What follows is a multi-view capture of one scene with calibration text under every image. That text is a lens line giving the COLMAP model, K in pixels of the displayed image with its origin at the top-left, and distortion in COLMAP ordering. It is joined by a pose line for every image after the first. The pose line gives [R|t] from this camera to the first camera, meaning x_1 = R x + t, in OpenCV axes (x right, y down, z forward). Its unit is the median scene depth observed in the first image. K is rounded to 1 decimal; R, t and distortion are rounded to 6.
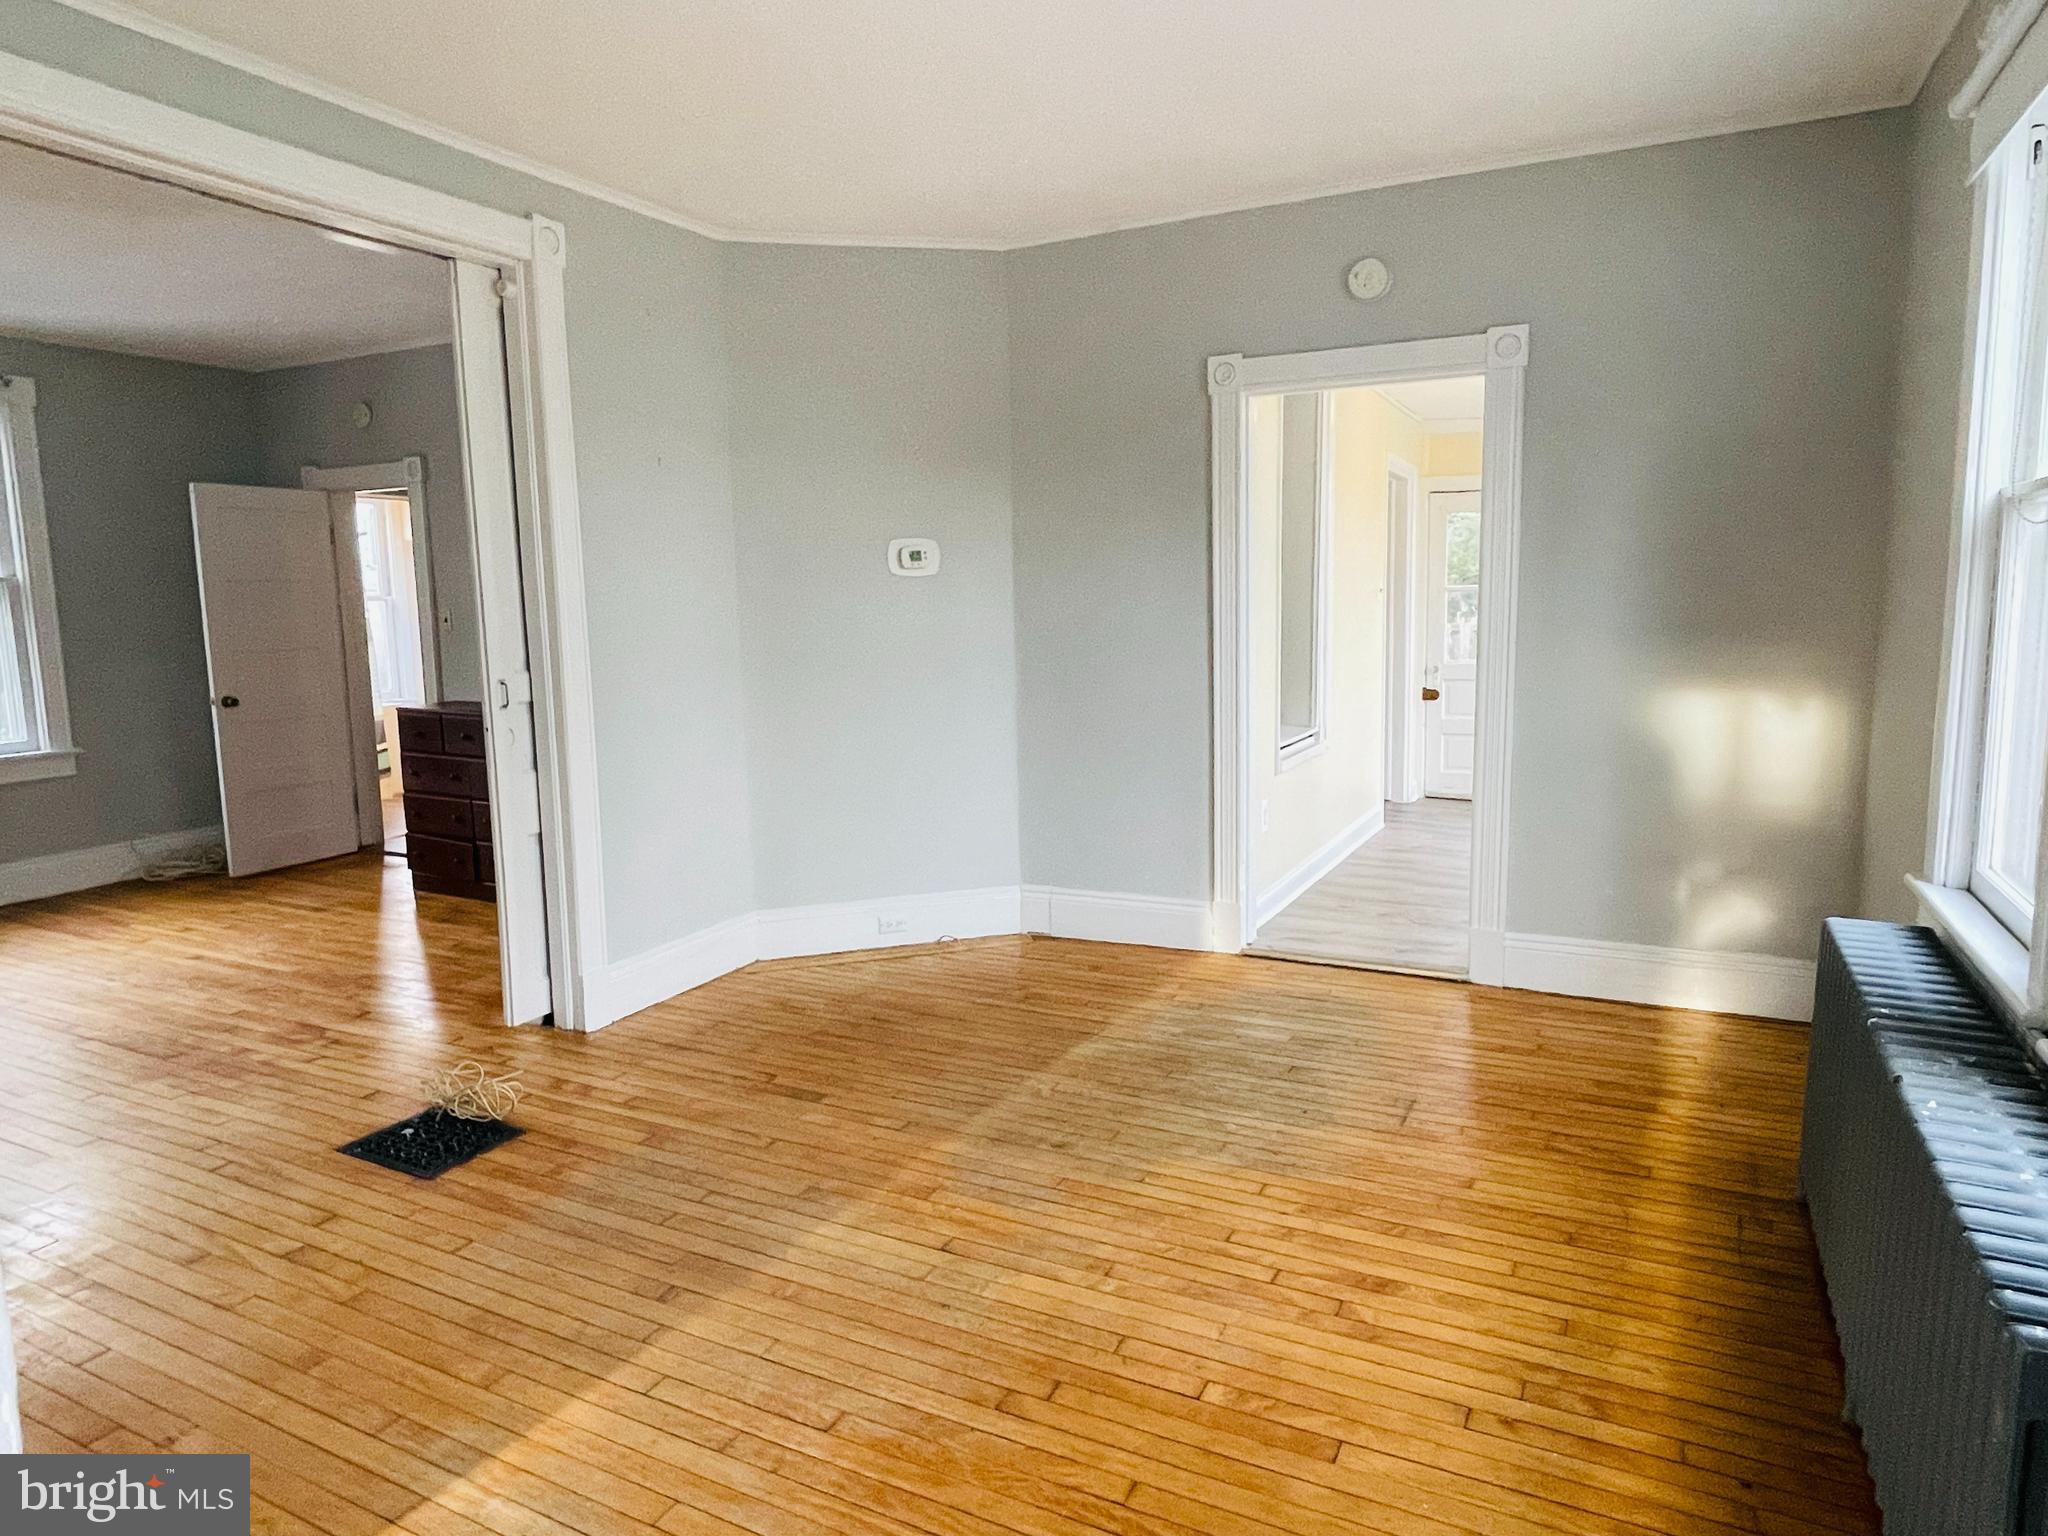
lens RADIAL K [[1242.2, 0, 1022.4], [0, 1242.2, 764.1], [0, 0, 1]] dist [-0.002601, -0.000773]
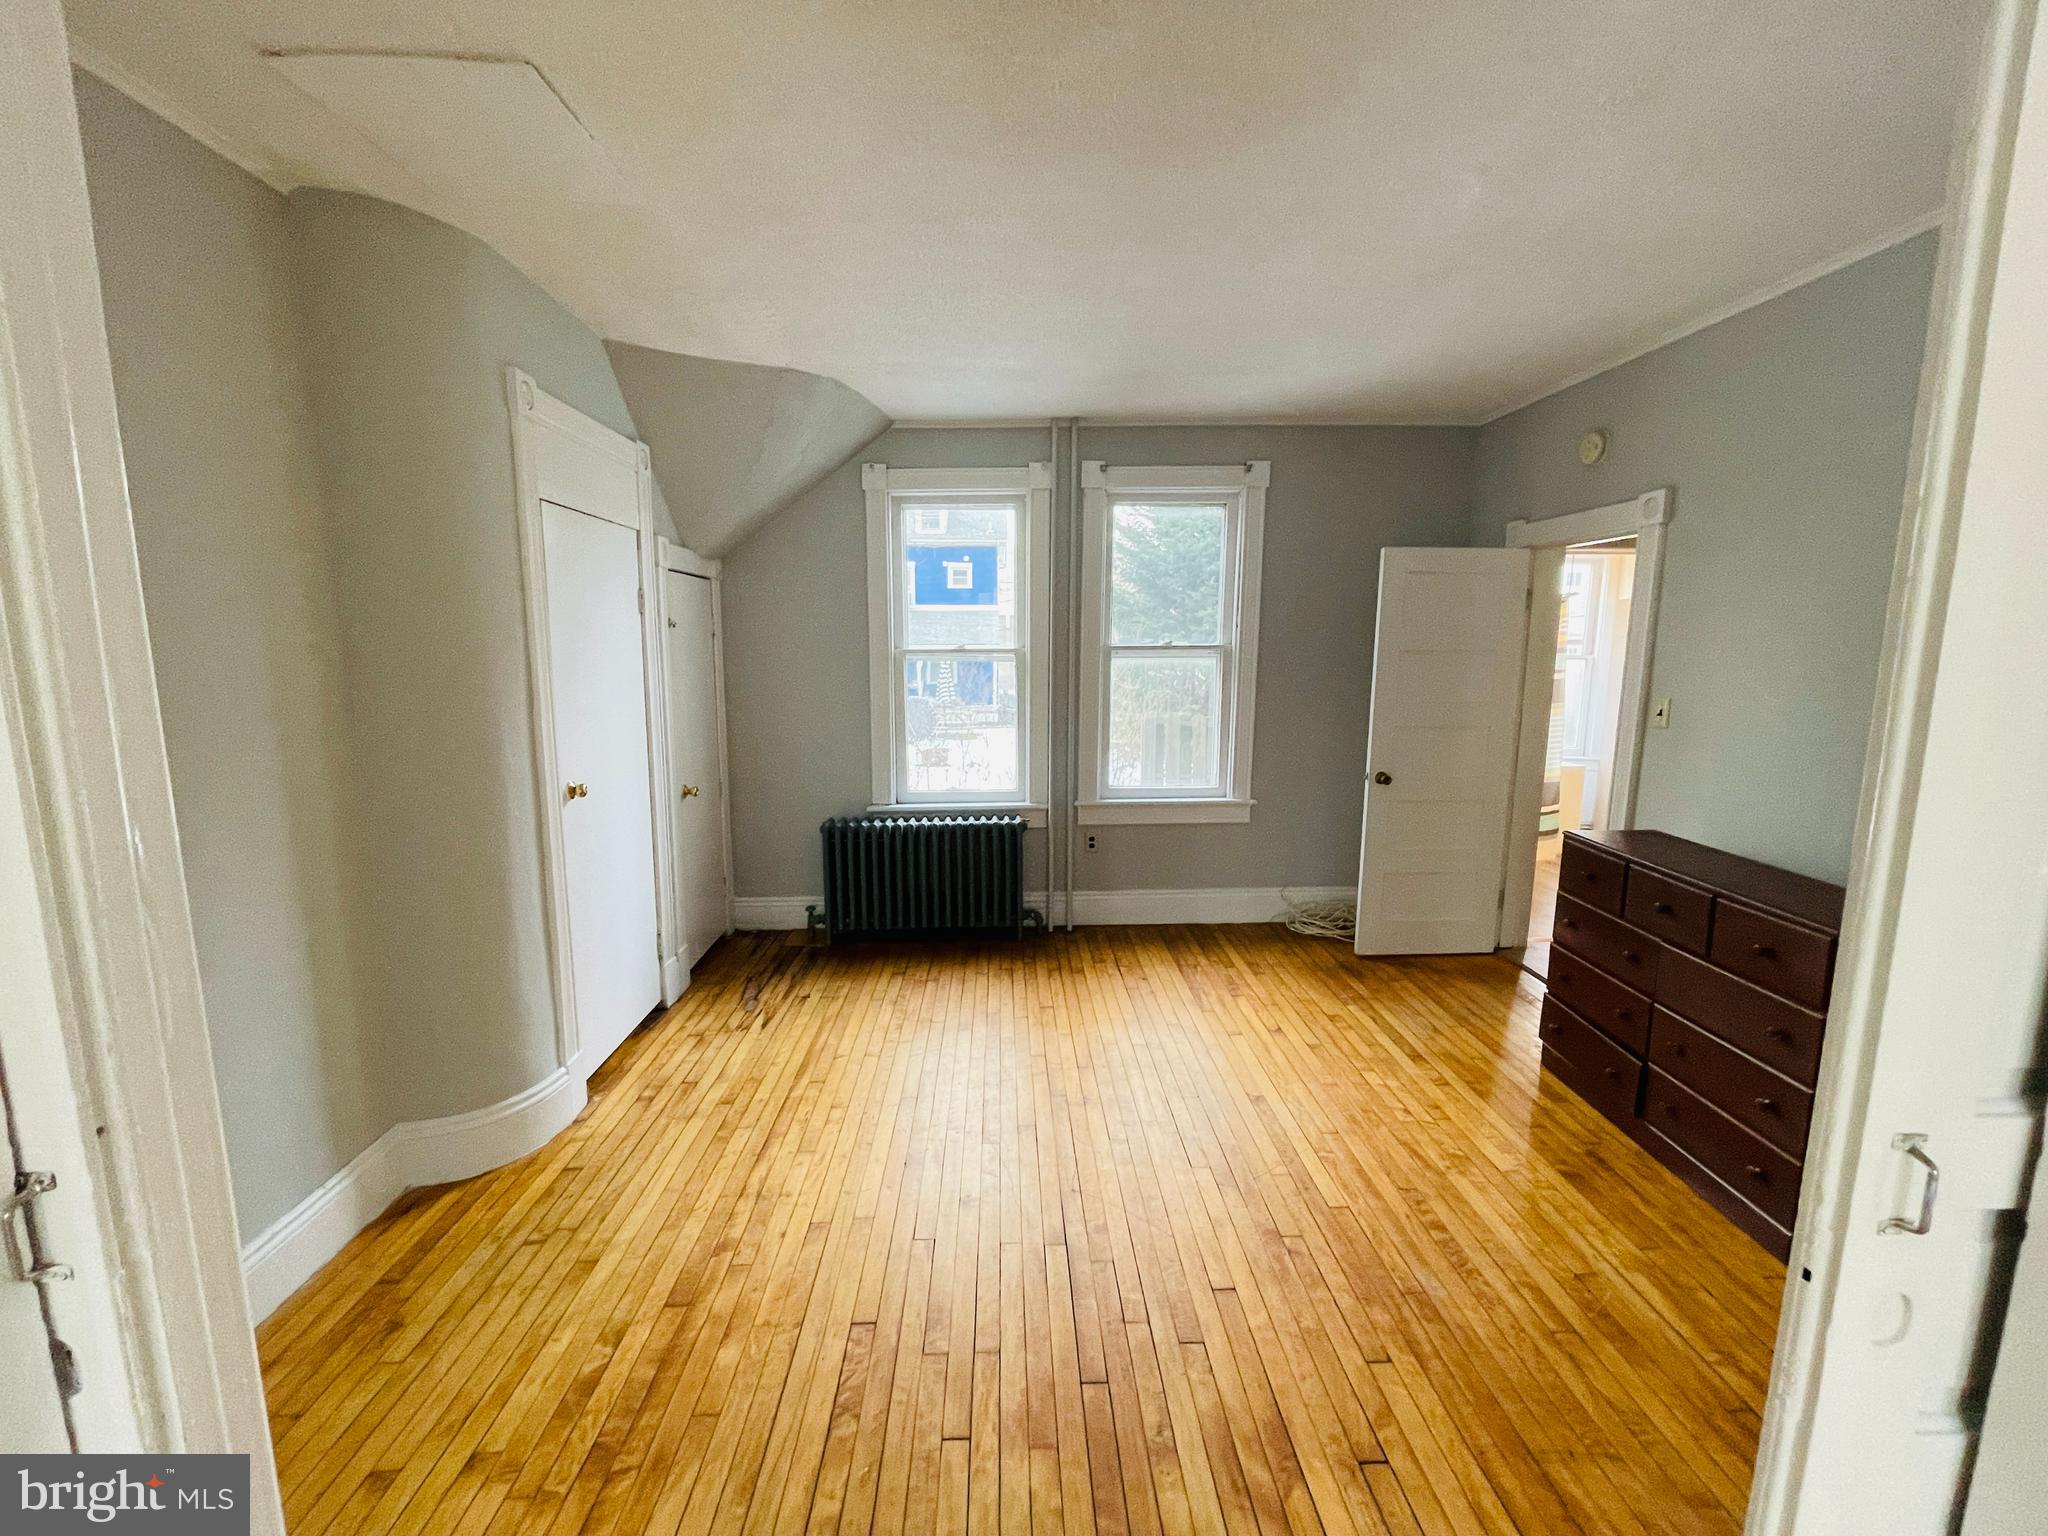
lens RADIAL K [[827.9, 0, 1015.9], [0, 827.9, 764.3], [0, 0, 1]] dist [-0.010840, -0.000003]
pose [[0.473784, 0.150073, -0.867760, -0.224364], [-0.129180, 0.986557, 0.100088, -0.087546], [0.871115, 0.064677, 0.486801, 0.444747]]
